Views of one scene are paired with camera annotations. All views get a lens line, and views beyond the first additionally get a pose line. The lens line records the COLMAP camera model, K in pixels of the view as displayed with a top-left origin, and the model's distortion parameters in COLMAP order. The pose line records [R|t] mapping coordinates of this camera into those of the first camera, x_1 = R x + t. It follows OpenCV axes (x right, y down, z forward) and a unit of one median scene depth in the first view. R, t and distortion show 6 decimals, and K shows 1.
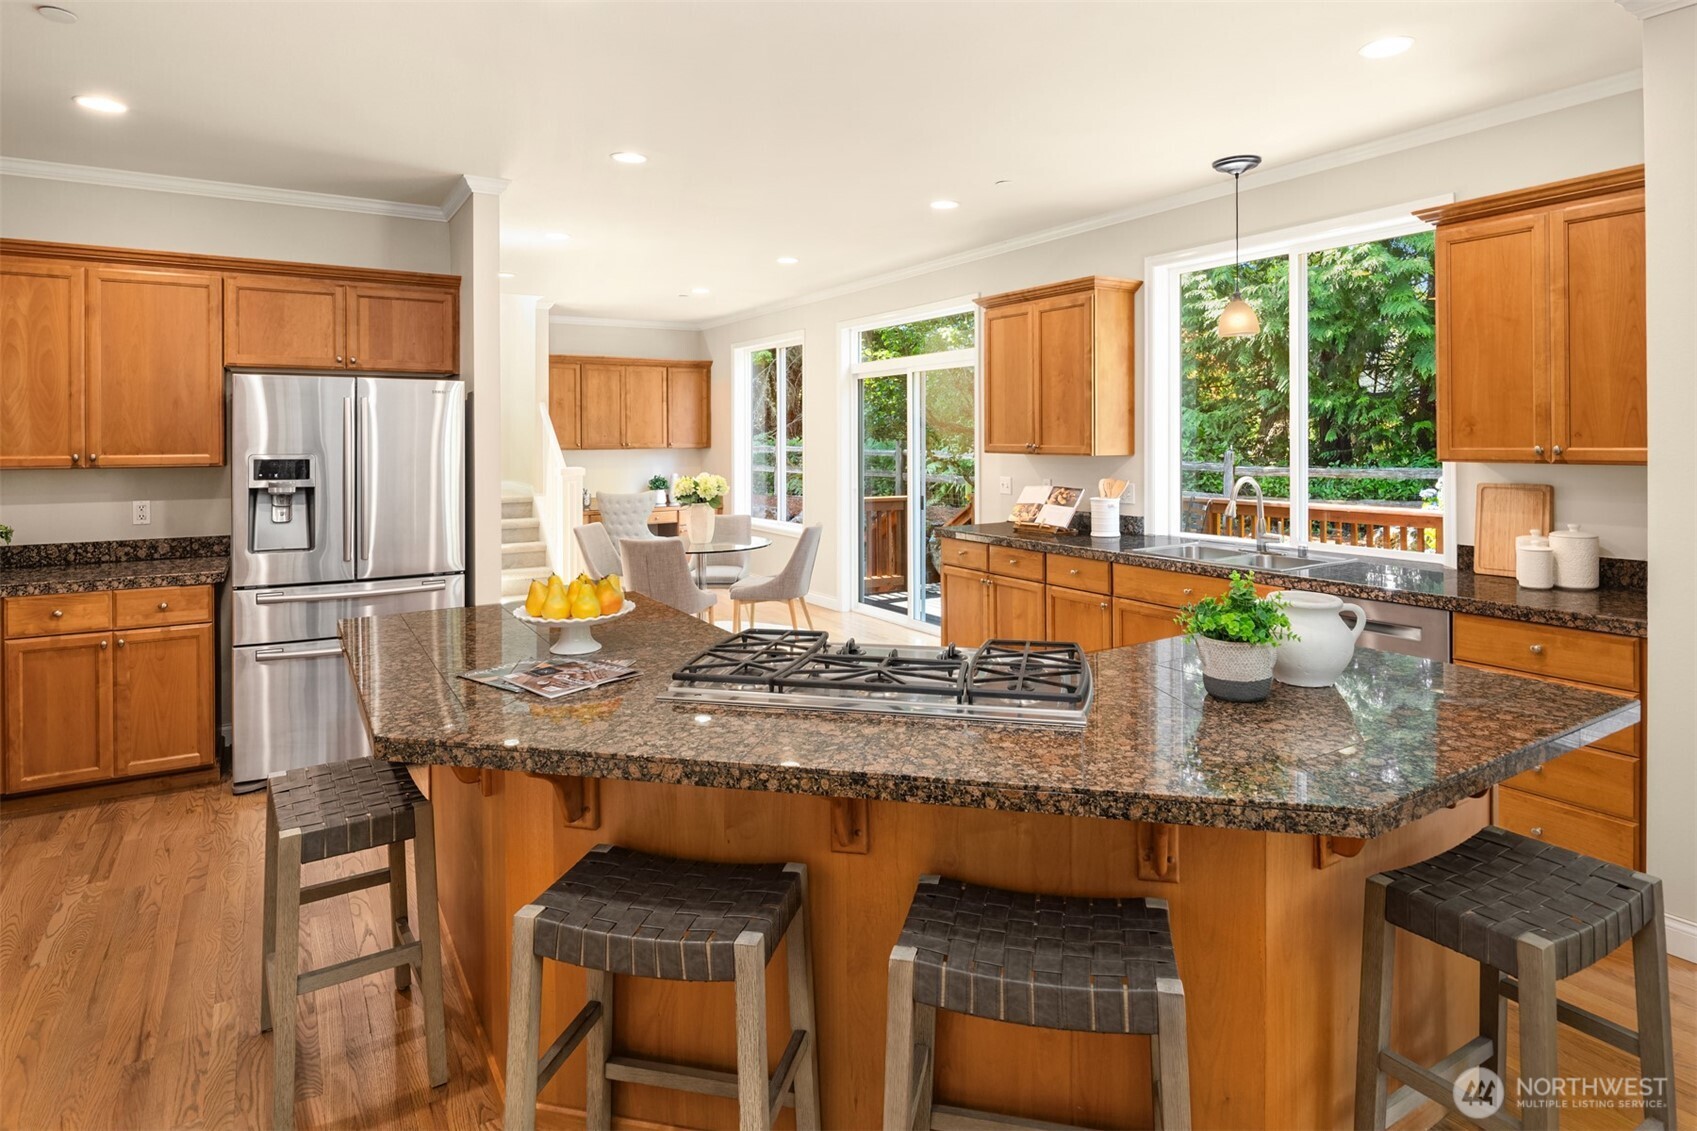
lens RADIAL K [[937.7, 0, 848.9], [0, 937.7, 439.9], [0, 0, 1]] dist [-0.004552, -0.000389]
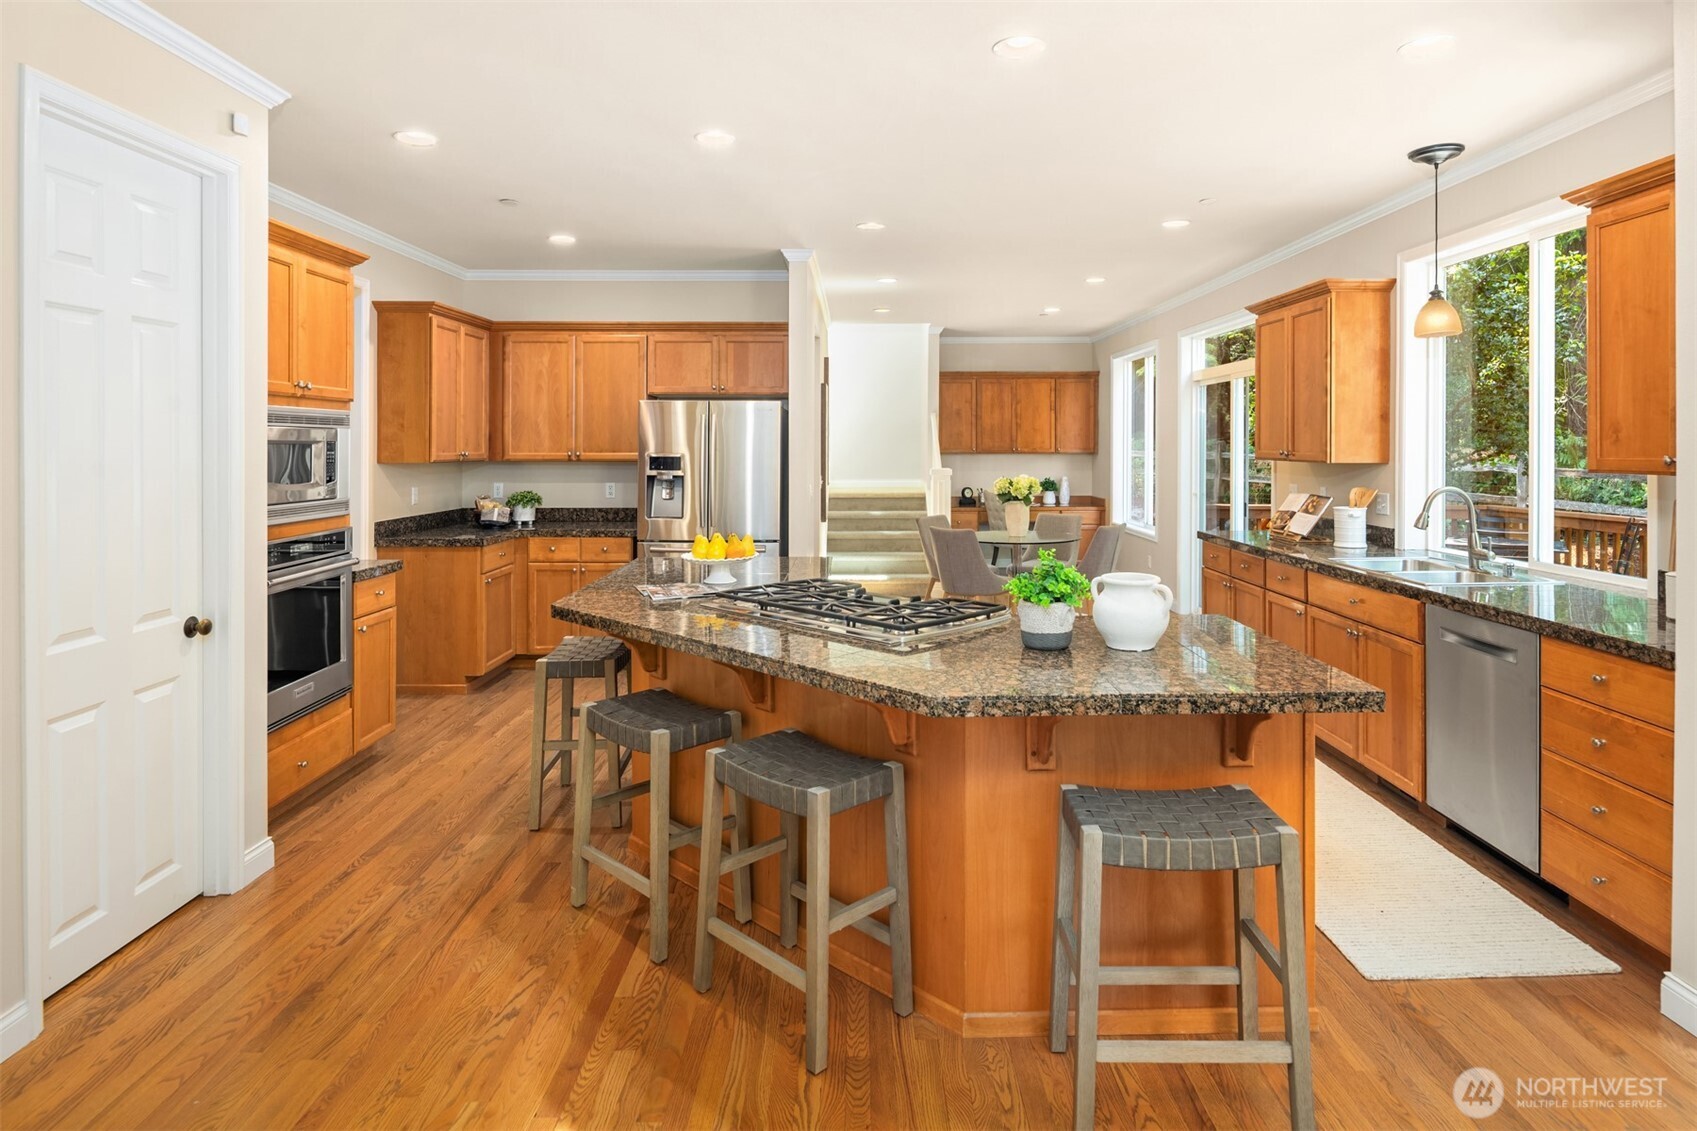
lens RADIAL K [[937.7, 0, 848.9], [0, 937.7, 439.9], [0, 0, 1]] dist [-0.004552, -0.000389]
pose [[0.847884, 0.001739, -0.530178, 0.386989], [-0.005162, 0.999974, -0.004975, 0.000128], [0.530156, 0.006955, 0.847872, -0.100232]]
